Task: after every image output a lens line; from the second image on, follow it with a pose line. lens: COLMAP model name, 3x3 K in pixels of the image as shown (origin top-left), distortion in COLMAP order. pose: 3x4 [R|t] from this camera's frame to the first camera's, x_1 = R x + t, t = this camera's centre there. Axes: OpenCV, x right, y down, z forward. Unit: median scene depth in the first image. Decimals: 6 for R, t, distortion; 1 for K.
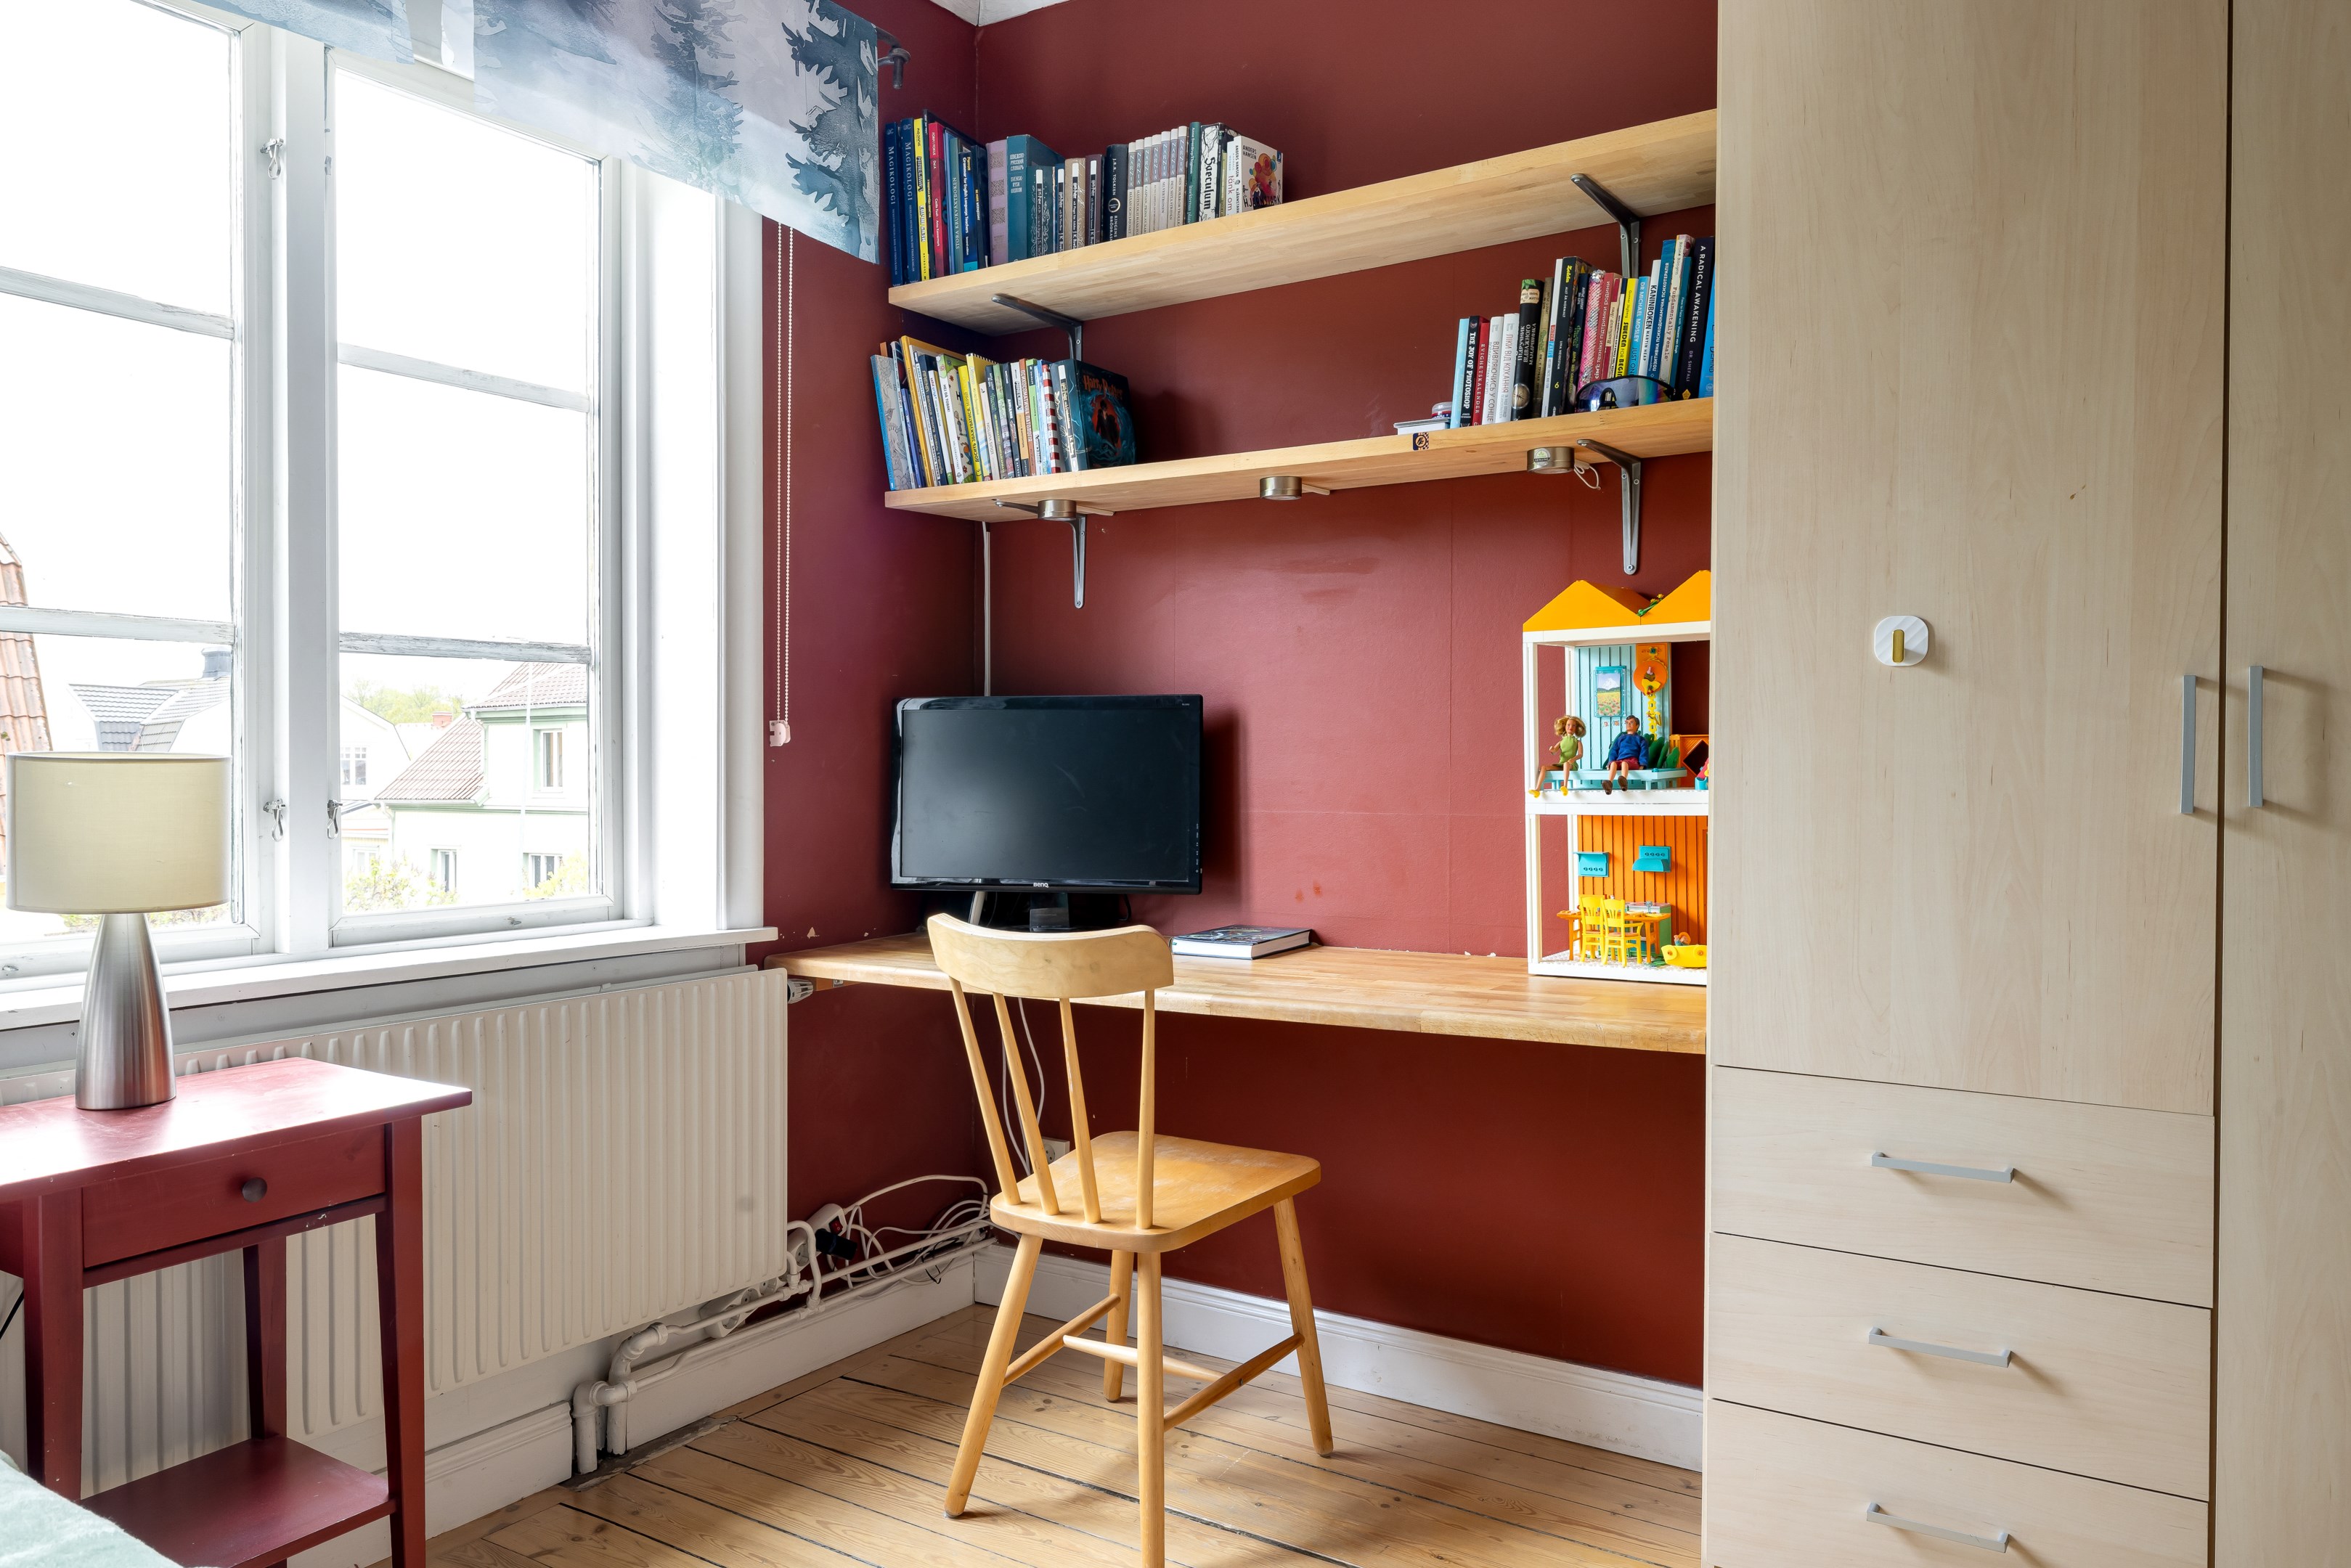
lens RADIAL K [[1606.6, 0, 1226.1], [0, 1606.6, 785.6], [0, 0, 1]] dist [-0.001327, -0.000298]
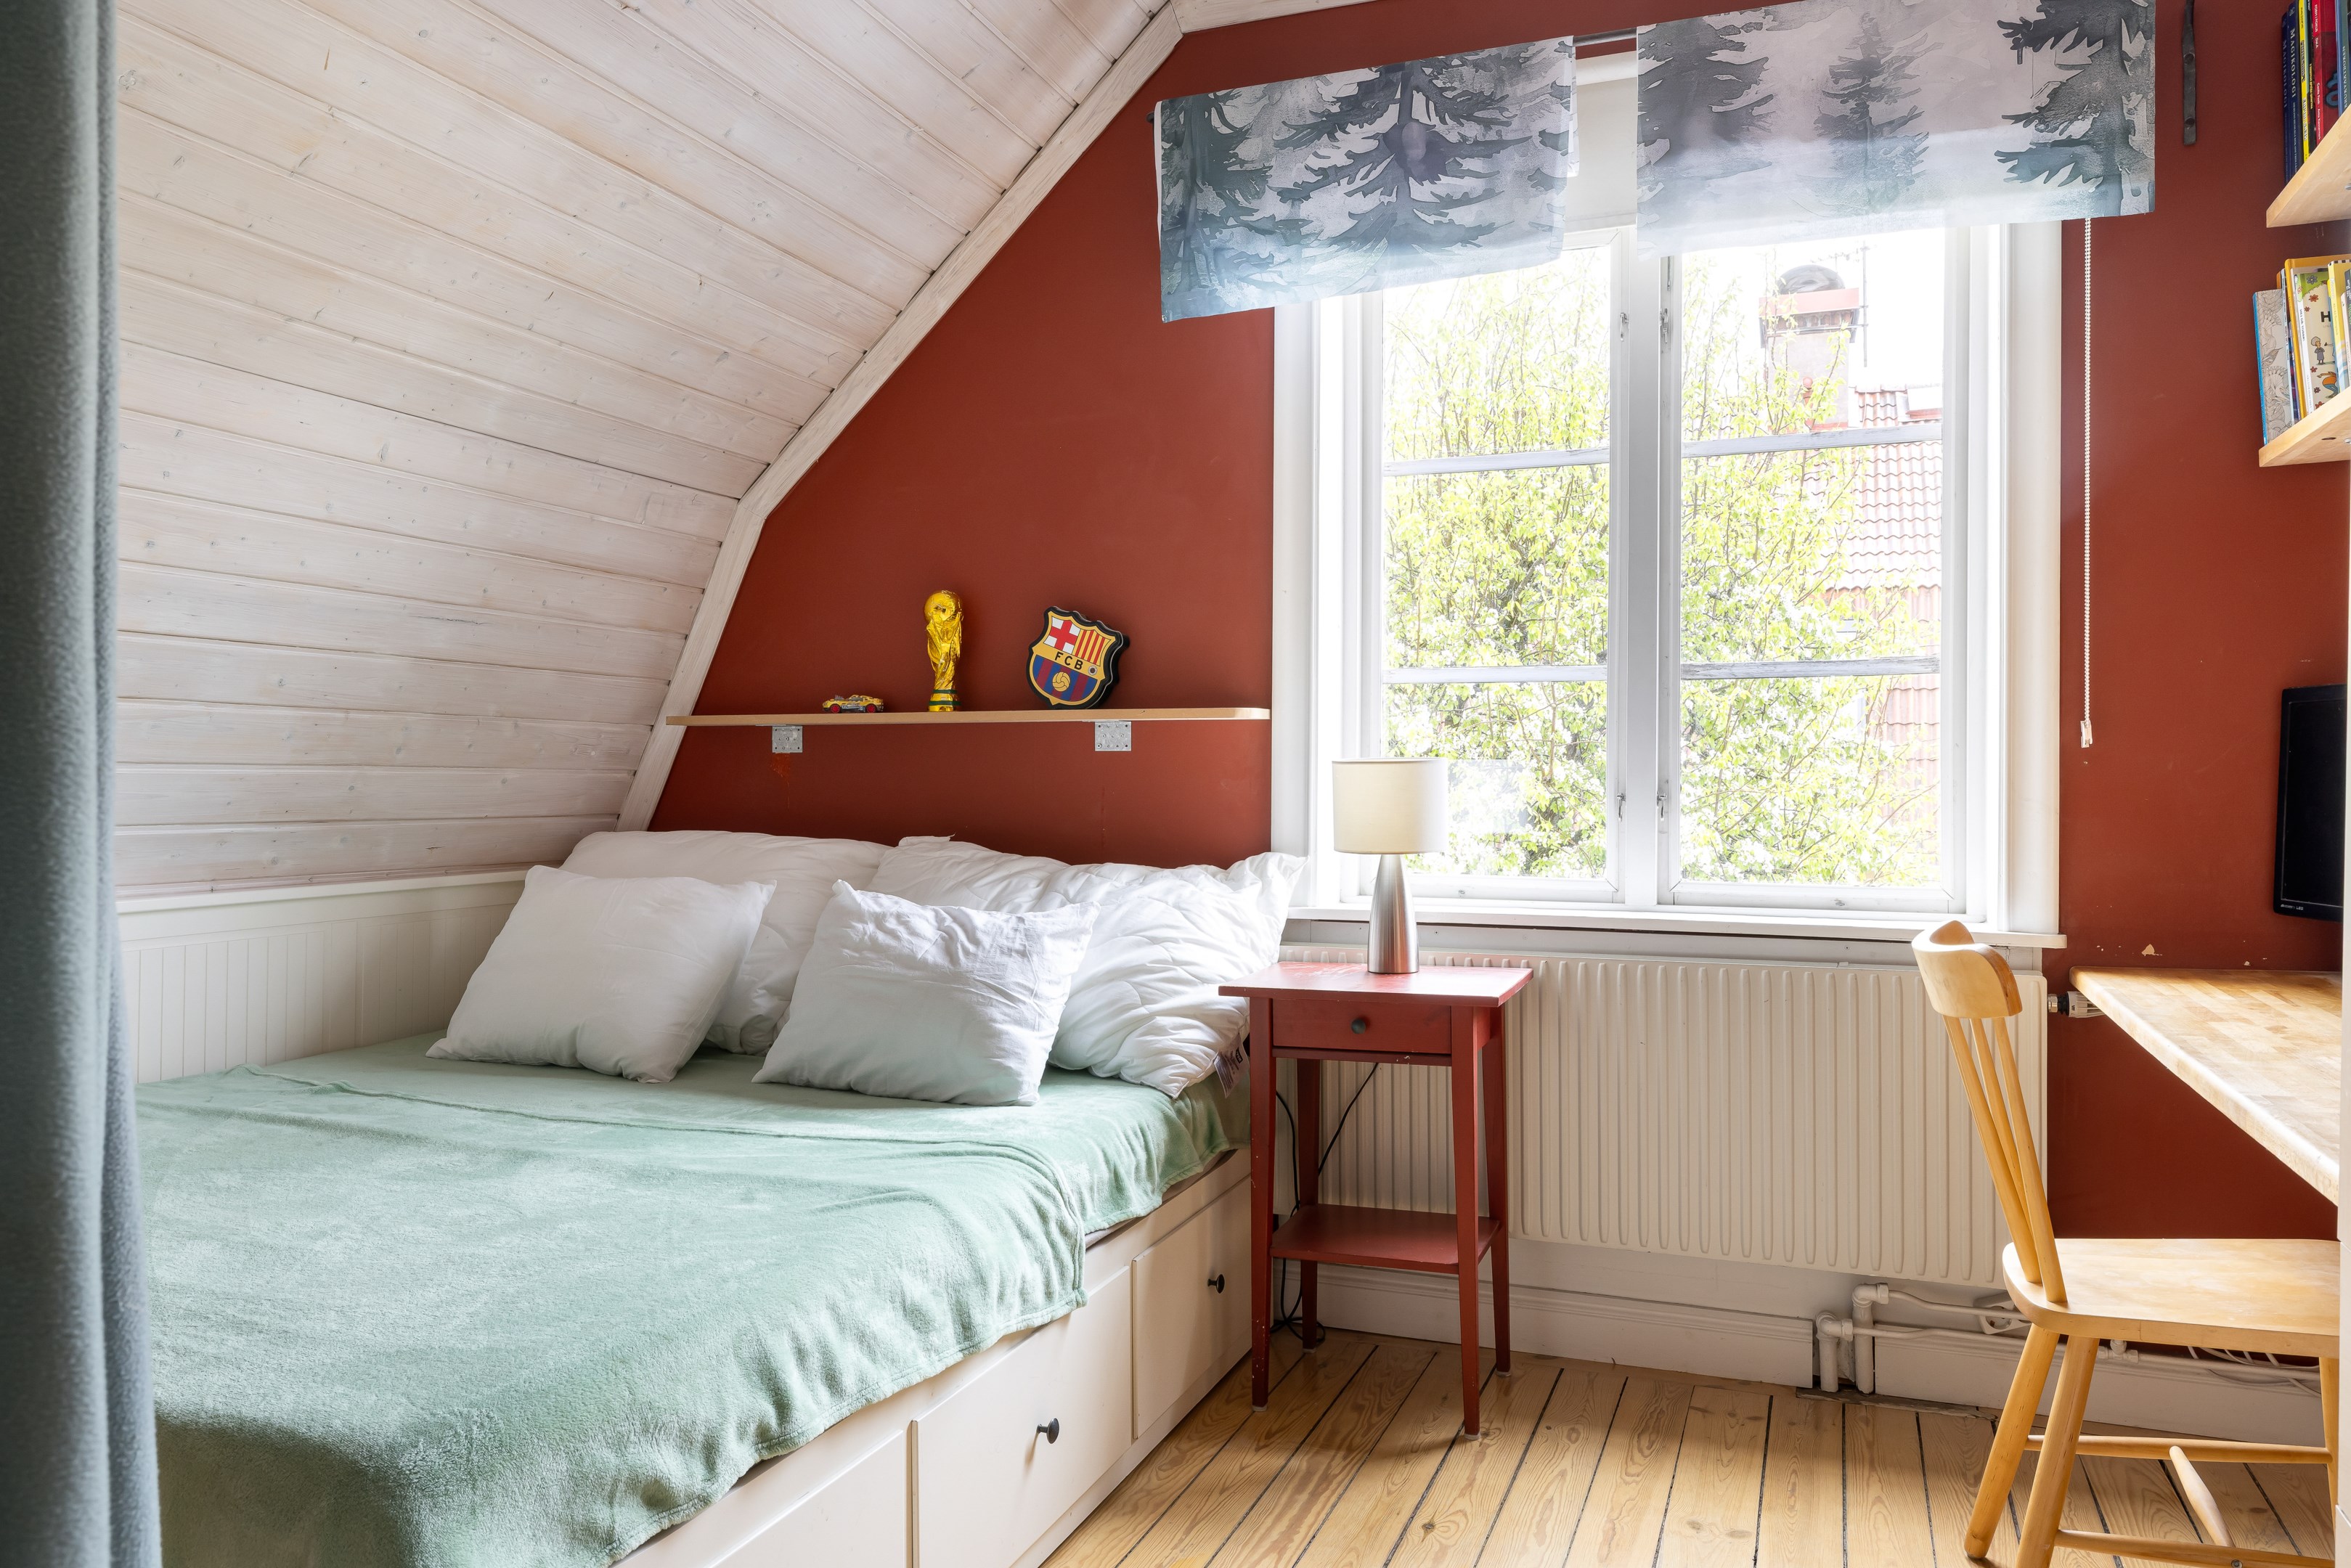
lens RADIAL K [[1606.6, 0, 1226.1], [0, 1606.6, 785.6], [0, 0, 1]] dist [-0.001327, -0.000298]
pose [[0.217356, 0.008013, -0.976059, 0.600311], [-0.015769, 0.999865, 0.004697, 0.001828], [0.975965, 0.014371, 0.217453, 0.326188]]
